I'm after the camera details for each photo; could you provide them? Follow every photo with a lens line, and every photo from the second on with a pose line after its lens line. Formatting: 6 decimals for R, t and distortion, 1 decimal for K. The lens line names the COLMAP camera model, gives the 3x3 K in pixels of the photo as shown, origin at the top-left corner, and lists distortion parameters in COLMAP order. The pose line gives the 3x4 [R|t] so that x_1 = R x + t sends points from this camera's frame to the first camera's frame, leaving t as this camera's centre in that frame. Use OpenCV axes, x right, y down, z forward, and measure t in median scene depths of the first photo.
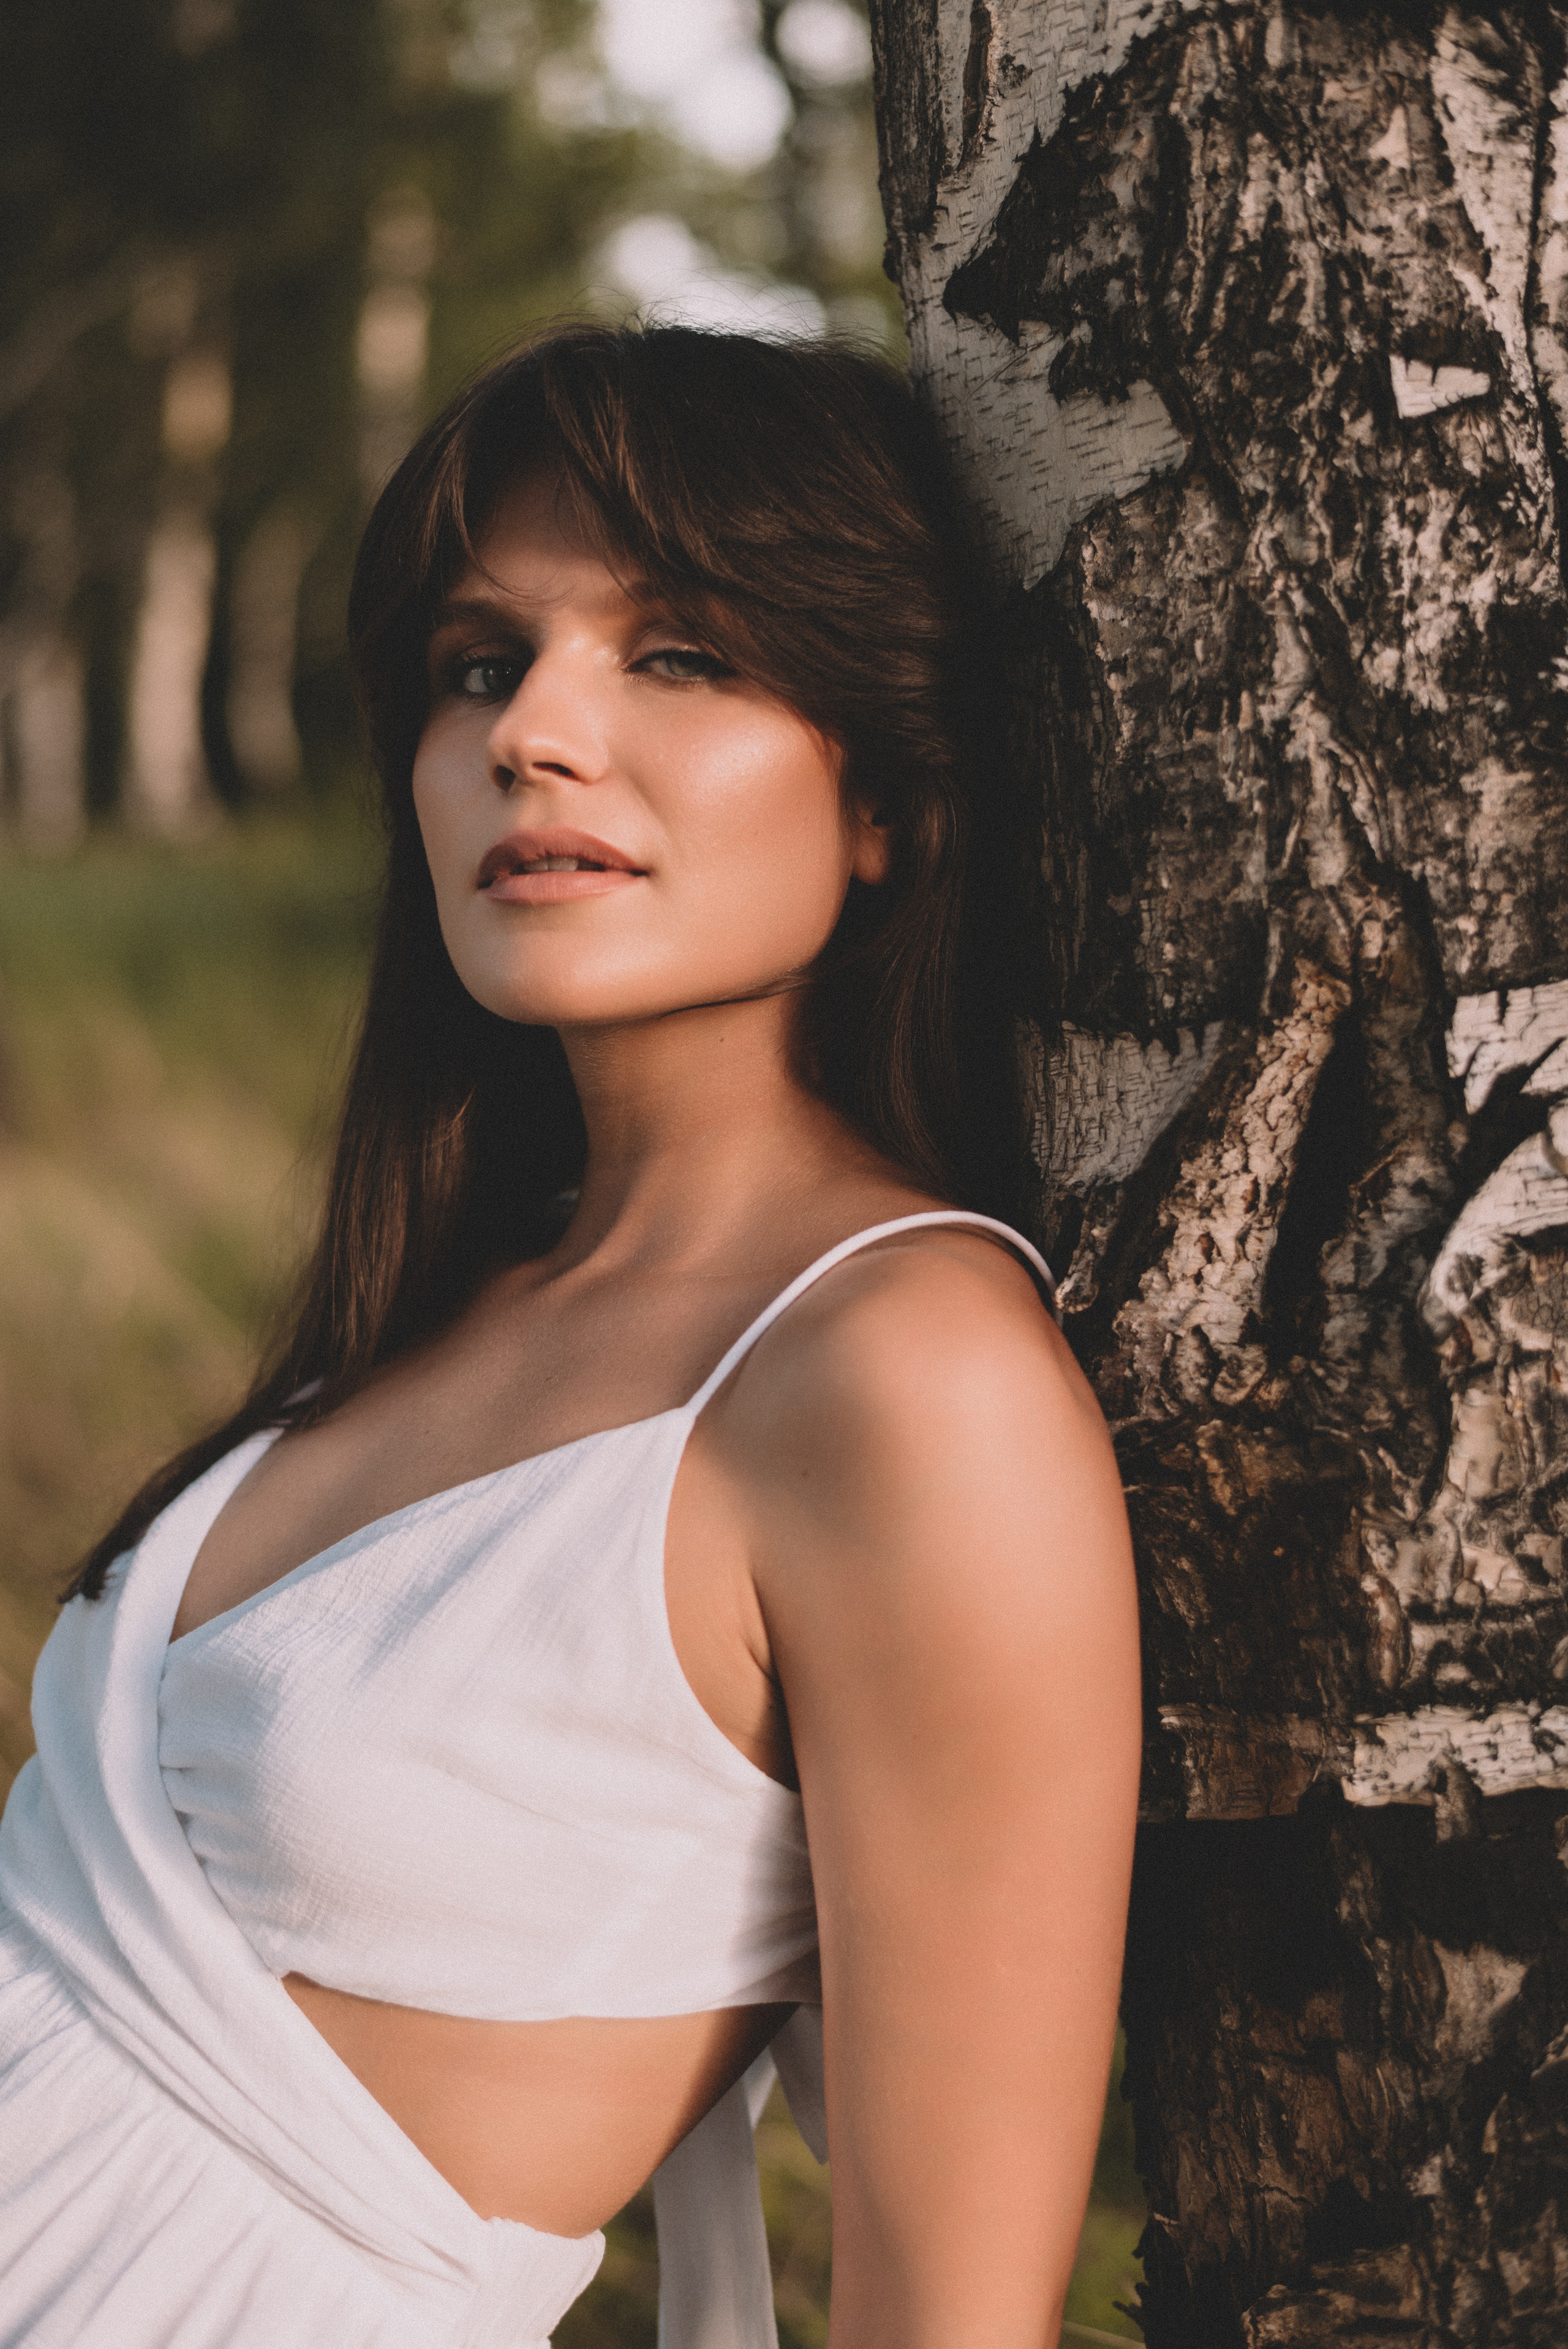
lens RADIAL K [[3505.0, 0, 785.5], [0, 3505.0, 1172.2], [0, 0, 1]] dist [-0.028339, 0.000000]
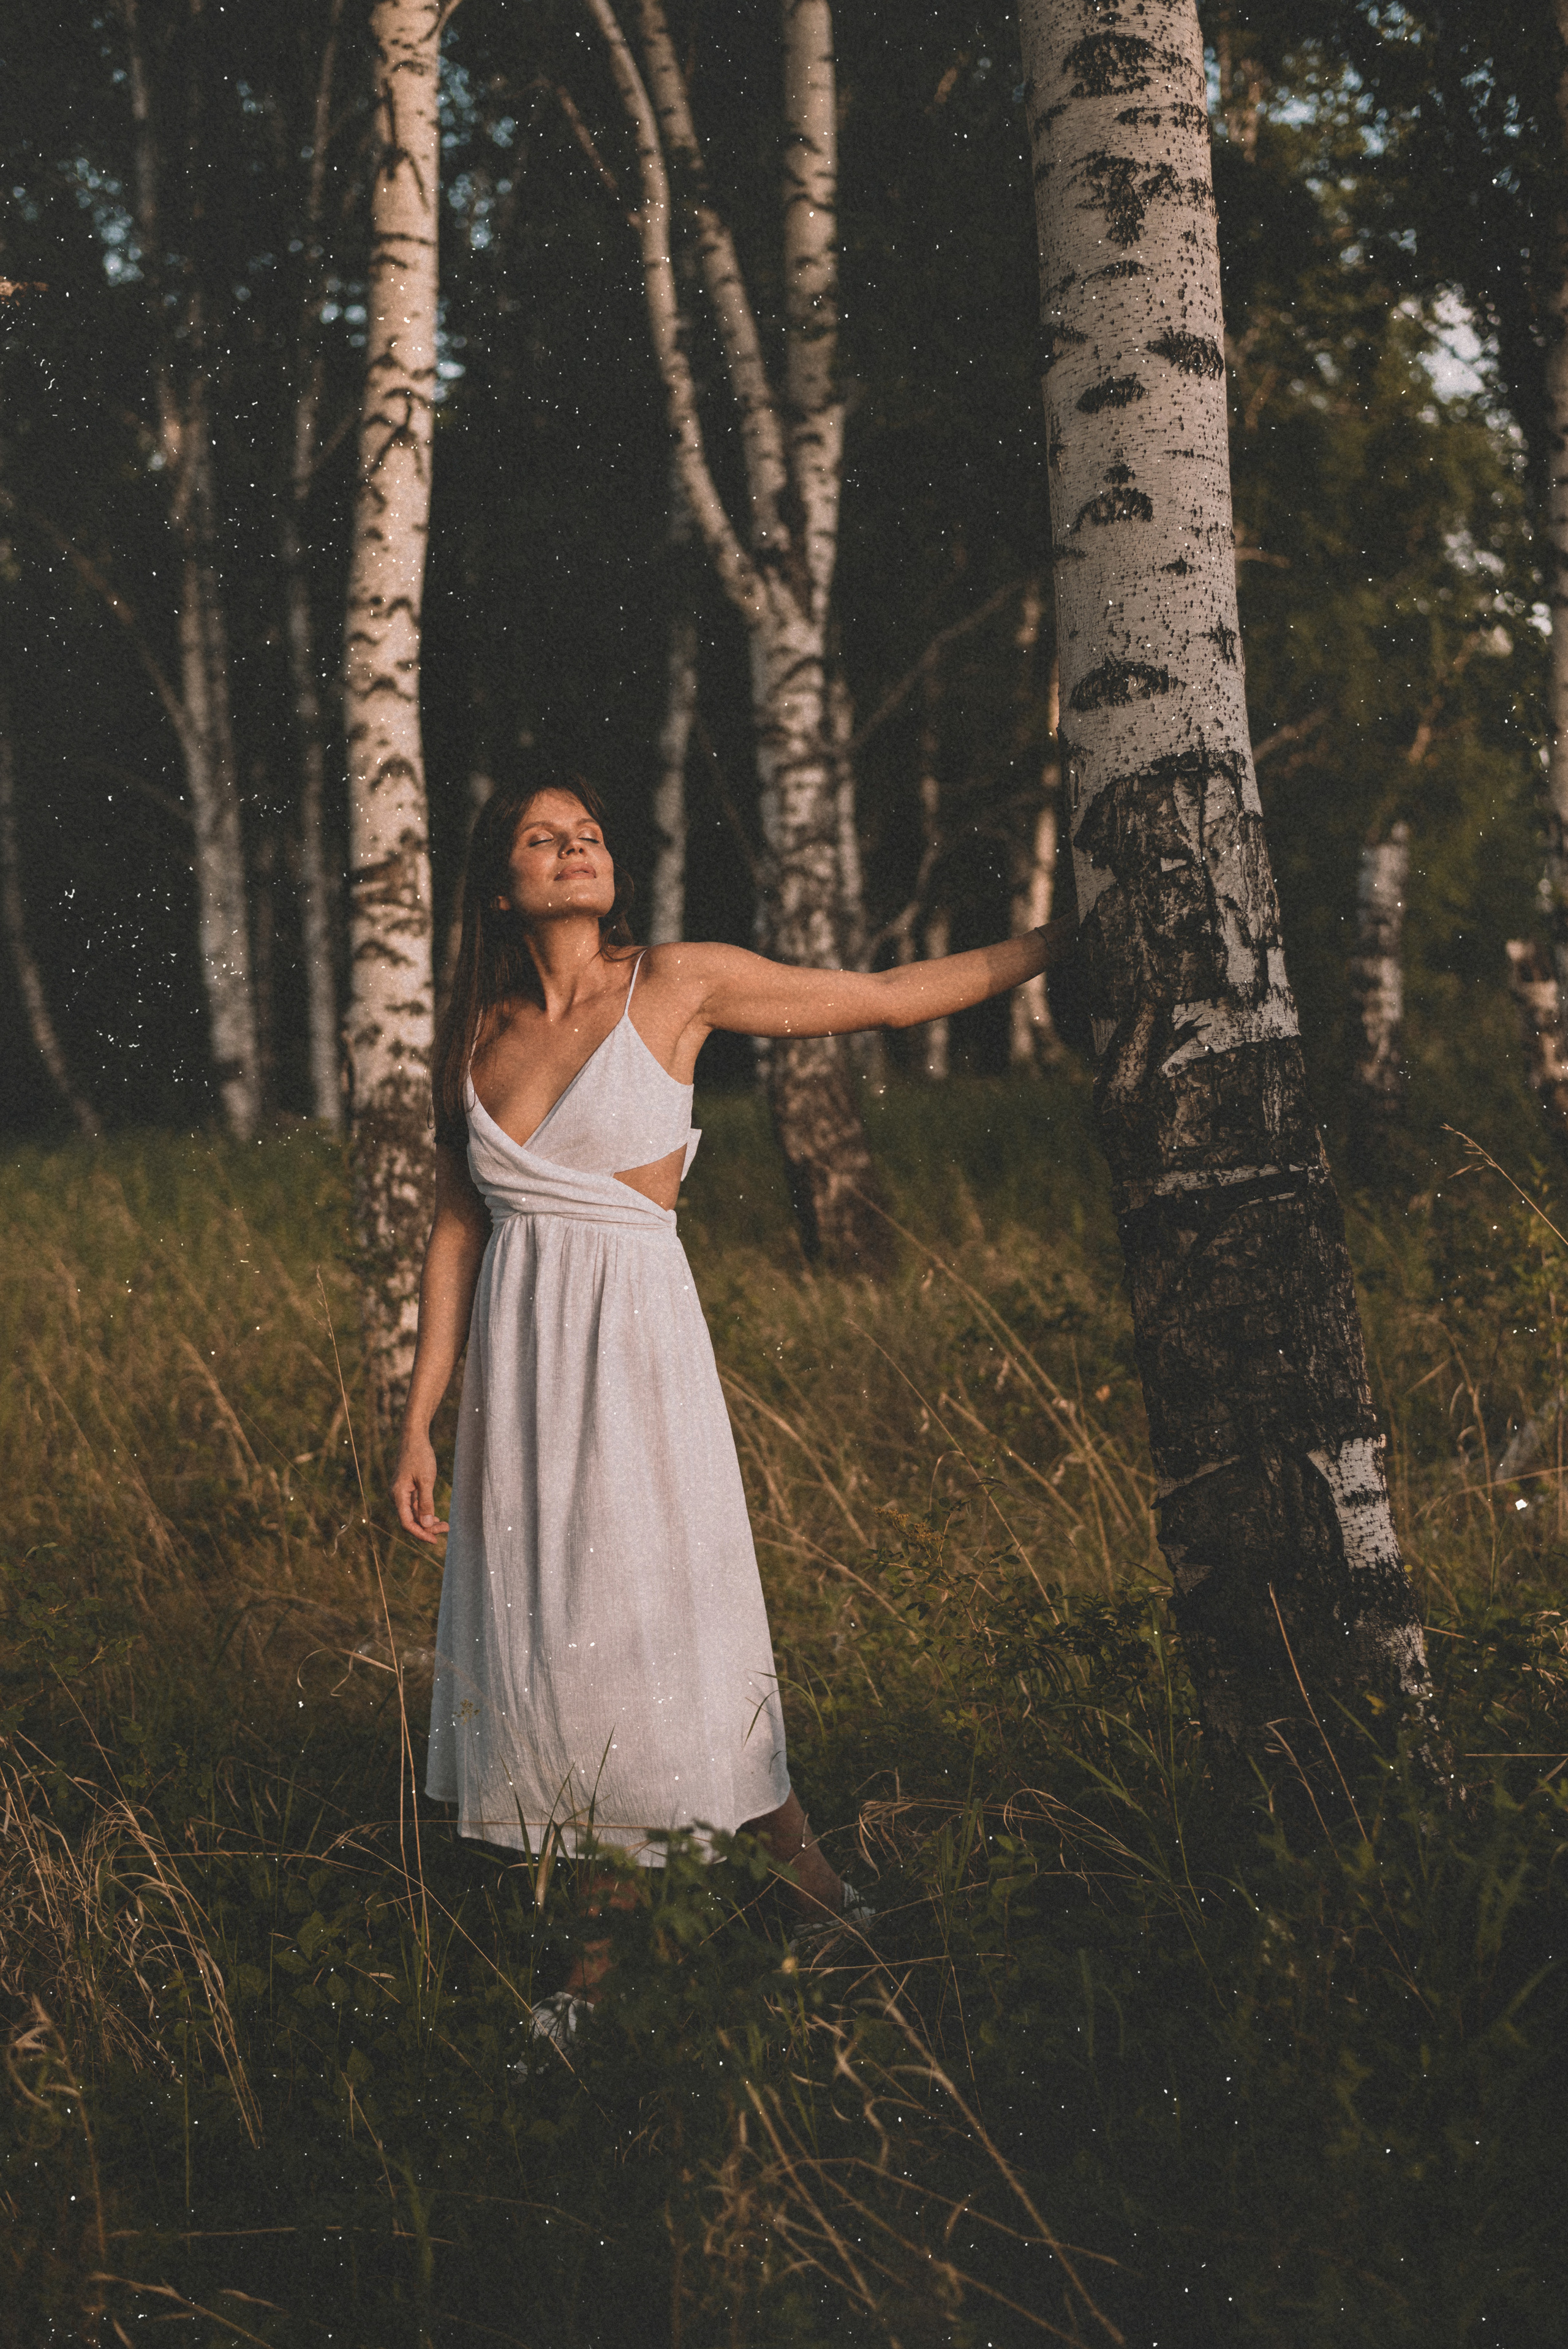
lens RADIAL K [[3505.0, 0, 784.3], [0, 3505.0, 1175.1], [0, 0, 1]] dist [-0.028339, 0.000000]
pose [[0.968955, -0.015979, -0.246721, 0.776067], [-0.000853, 0.997687, -0.067965, 0.446921], [0.247236, 0.066065, 0.966700, -3.236201]]
